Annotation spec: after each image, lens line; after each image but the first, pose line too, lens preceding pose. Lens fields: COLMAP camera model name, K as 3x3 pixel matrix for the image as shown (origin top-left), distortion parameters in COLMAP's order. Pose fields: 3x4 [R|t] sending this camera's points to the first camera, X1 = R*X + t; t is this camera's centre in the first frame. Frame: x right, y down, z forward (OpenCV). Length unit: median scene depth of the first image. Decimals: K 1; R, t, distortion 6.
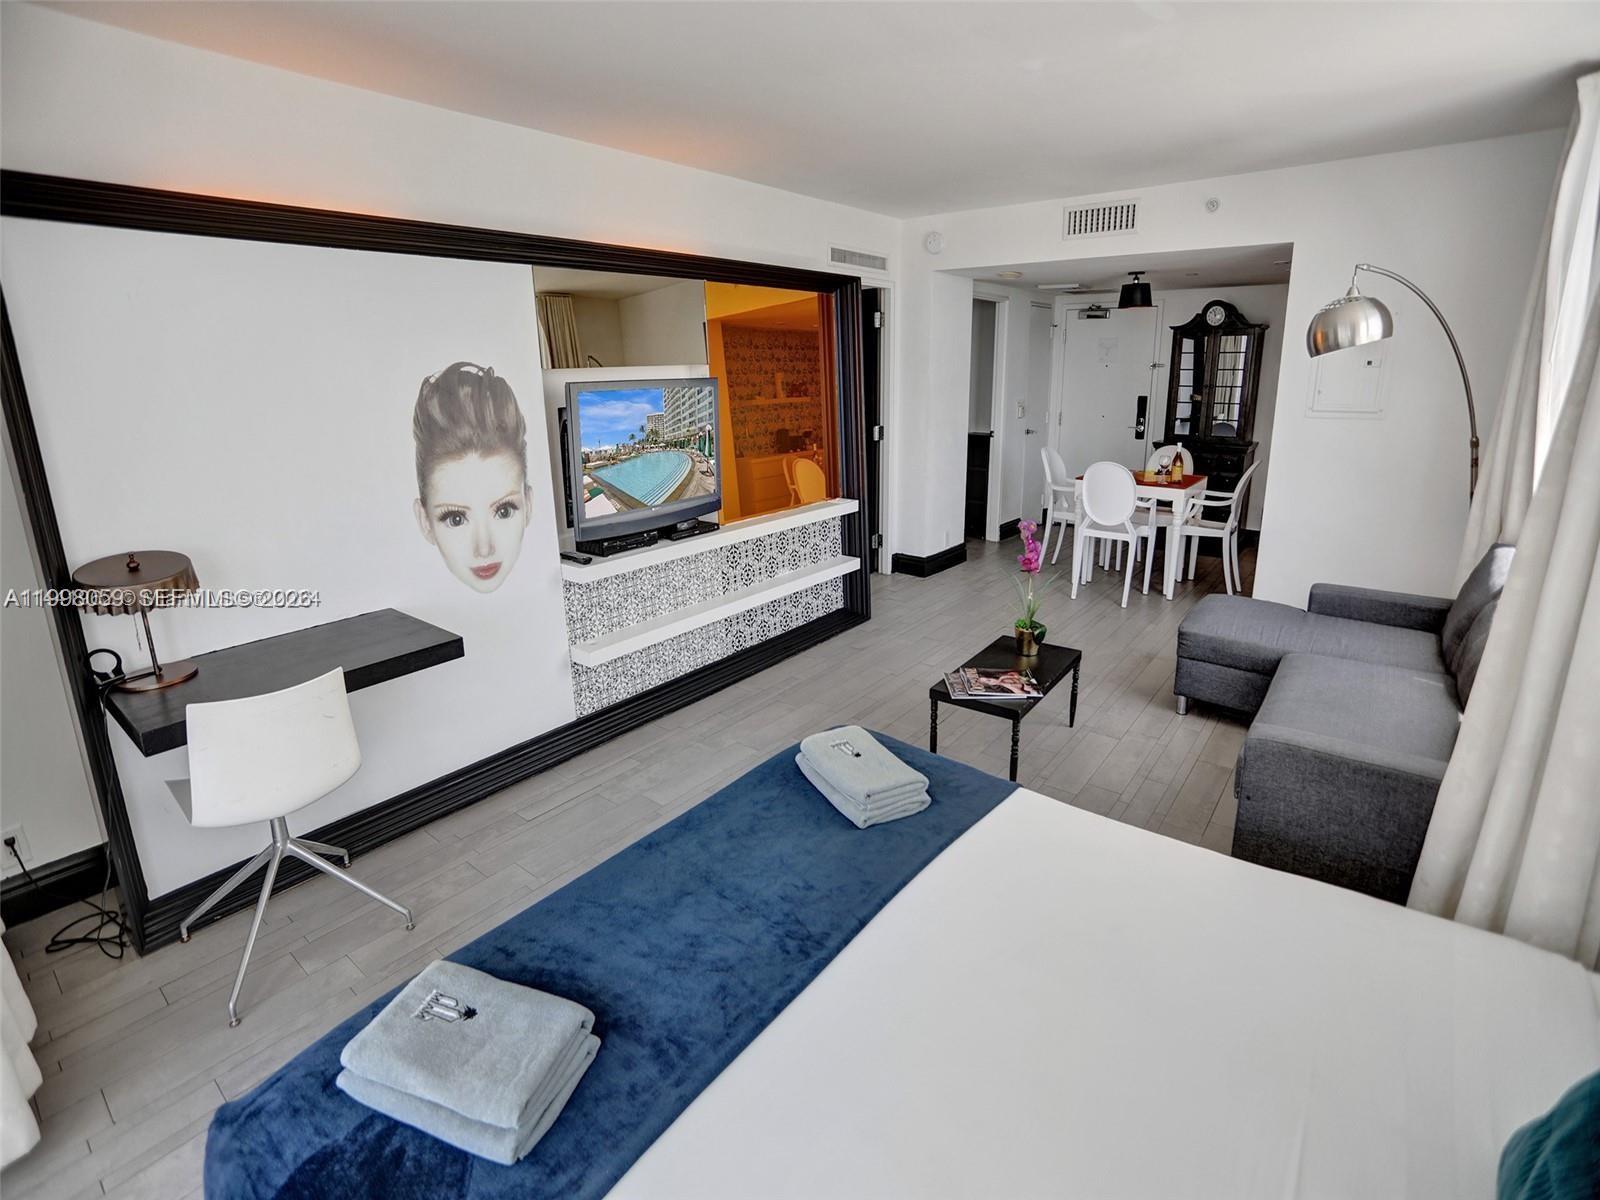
lens RADIAL K [[762.1, 0, 780.0], [0, 762.1, 567.5], [0, 0, 1]] dist [-0.101512, 0.025561]
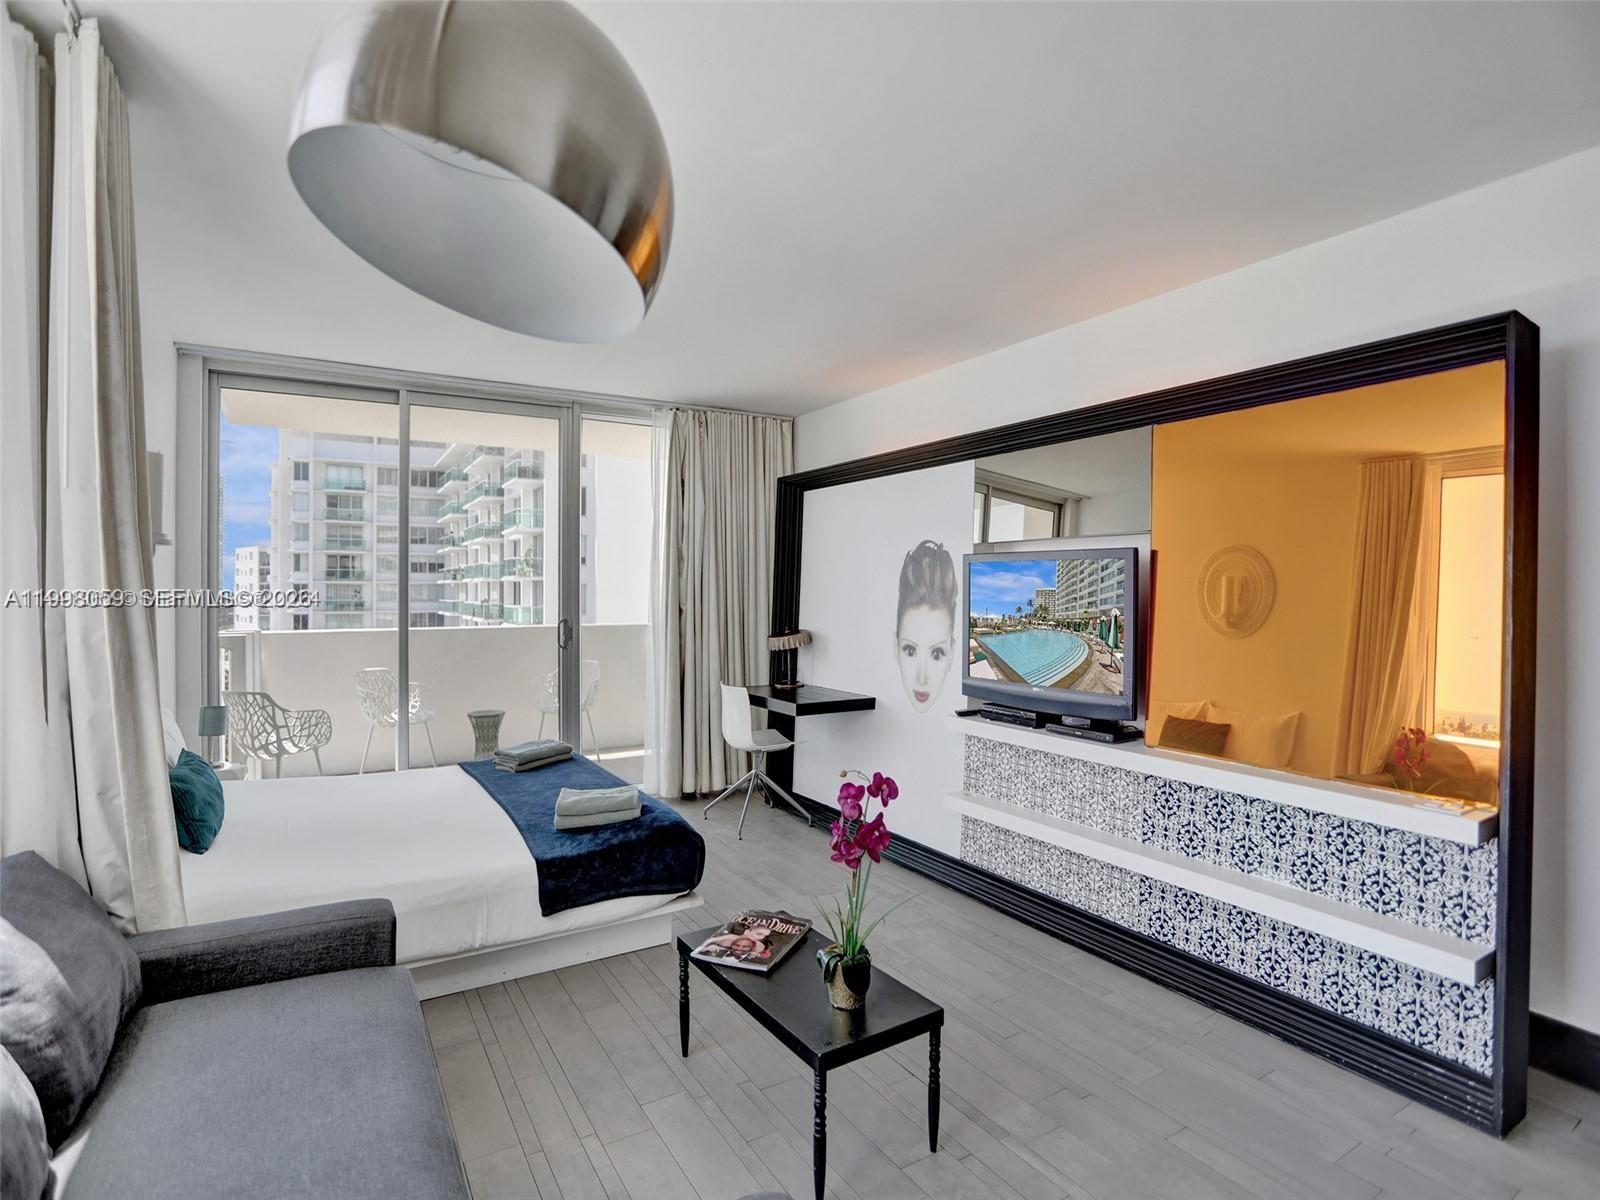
lens RADIAL K [[807.1, 0, 801.1], [0, 807.1, 581.1], [0, 0, 1]] dist [-0.071760, 0.032996]
pose [[-0.318085, 0.014019, -0.947958, 0.817675], [-0.233769, 0.967858, 0.092754, -0.220130], [0.918789, 0.251107, -0.304584, 0.963935]]
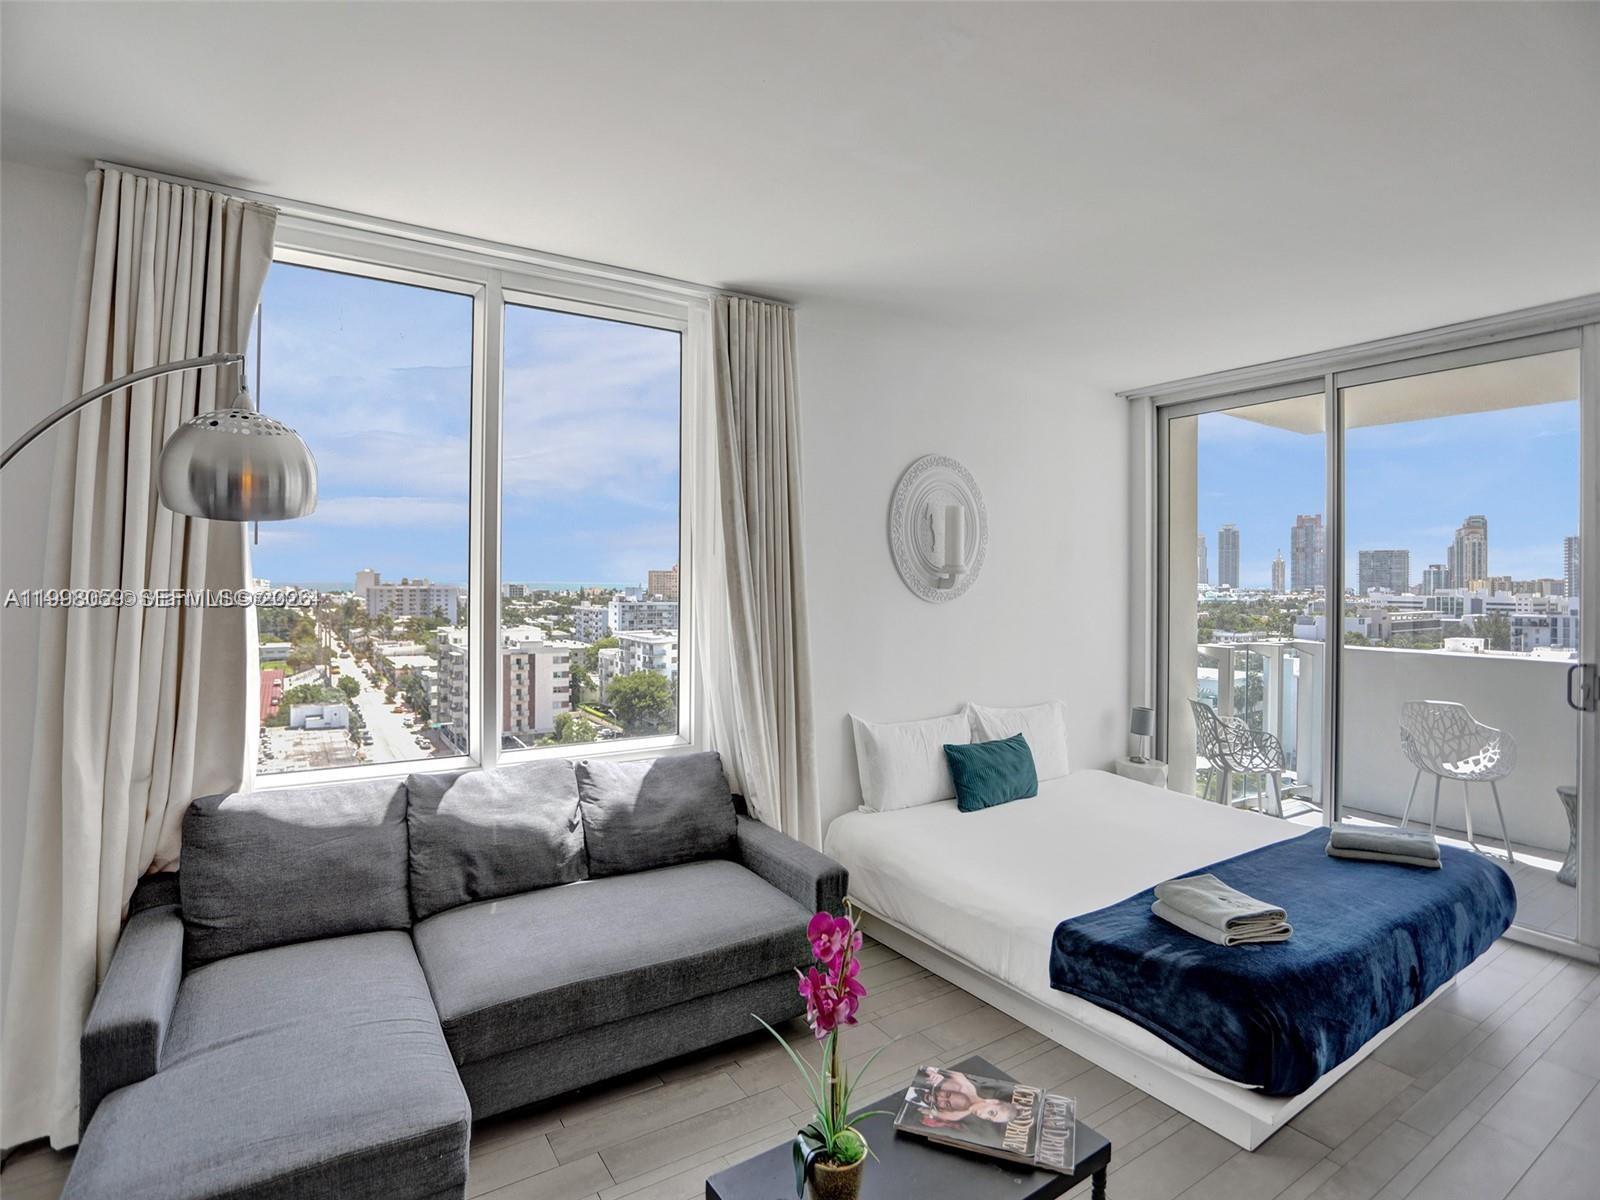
lens RADIAL K [[823.5, 0, 785.0], [0, 823.5, 575.3], [0, 0, 1]] dist [-0.072377, 0.033002]
pose [[-0.956322, 0.016004, 0.291878, 0.199483], [0.087052, 0.968788, 0.232101, -0.300457], [-0.279053, 0.247372, -0.927867, 1.197977]]
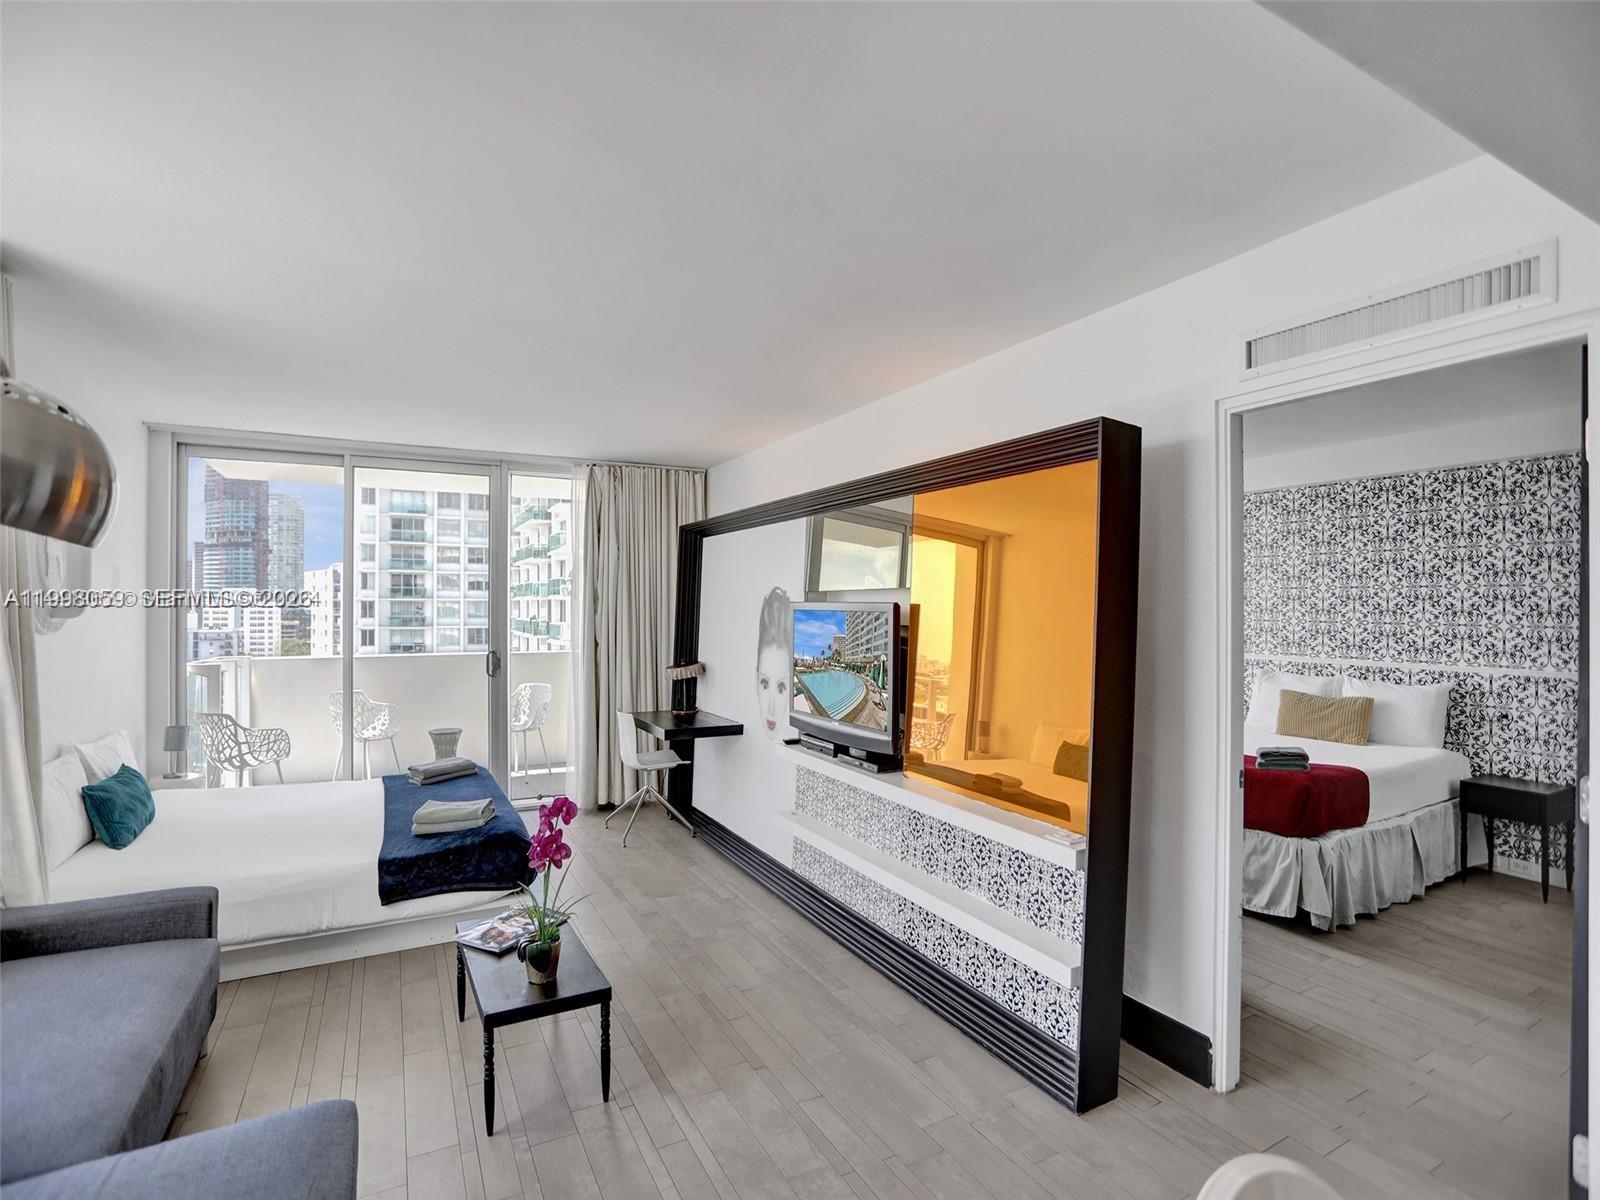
lens RADIAL K [[778.4, 0, 798.1], [0, 778.4, 595.0], [0, 0, 1]] dist [-0.062560, 0.027793]
pose [[-0.373846, 0.010606, -0.927430, 0.823440], [-0.228713, 0.968002, 0.103264, -0.337684], [0.898849, 0.250720, -0.359457, 1.252666]]
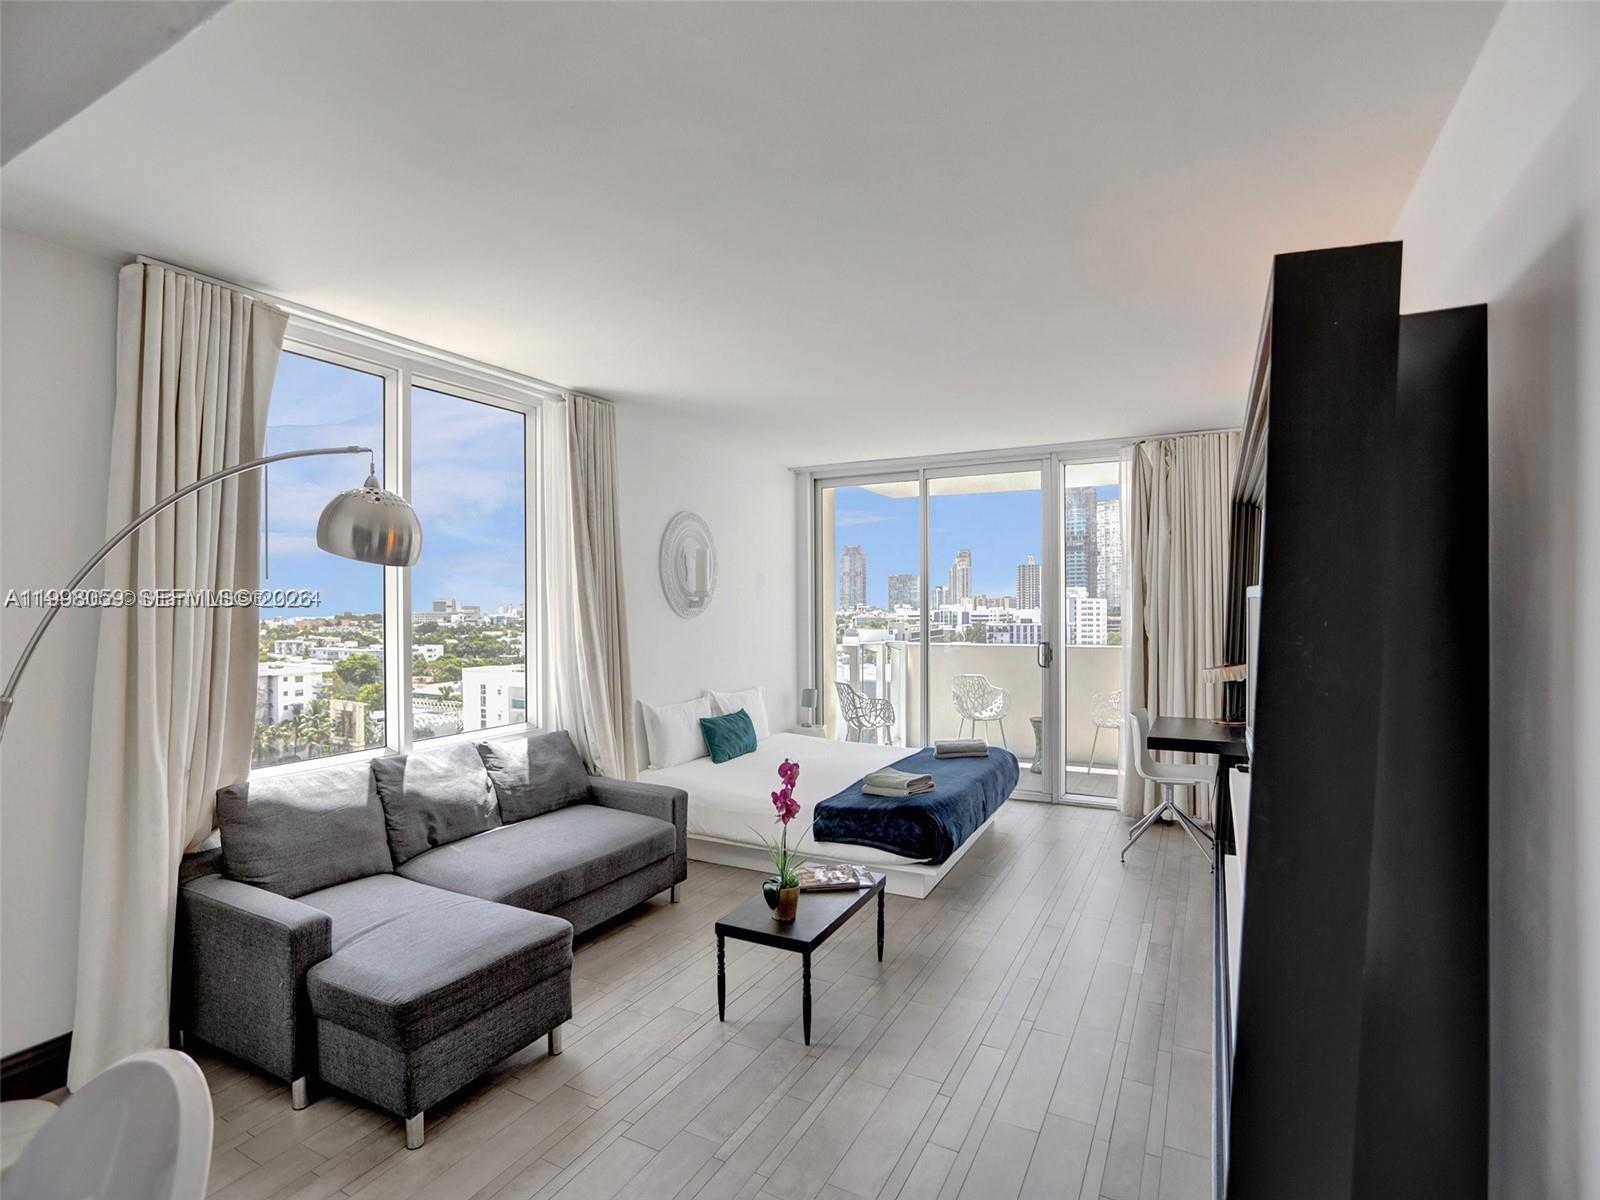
lens RADIAL K [[802.7, 0, 800.0], [0, 802.7, 600.0], [0, 0, 1]] dist [-0.041592, 0.015051]
pose [[-0.976134, 0.026328, -0.215569, 0.446211], [-0.029174, 0.967729, 0.250299, -0.404252], [0.215202, 0.250614, -0.943865, 1.576051]]
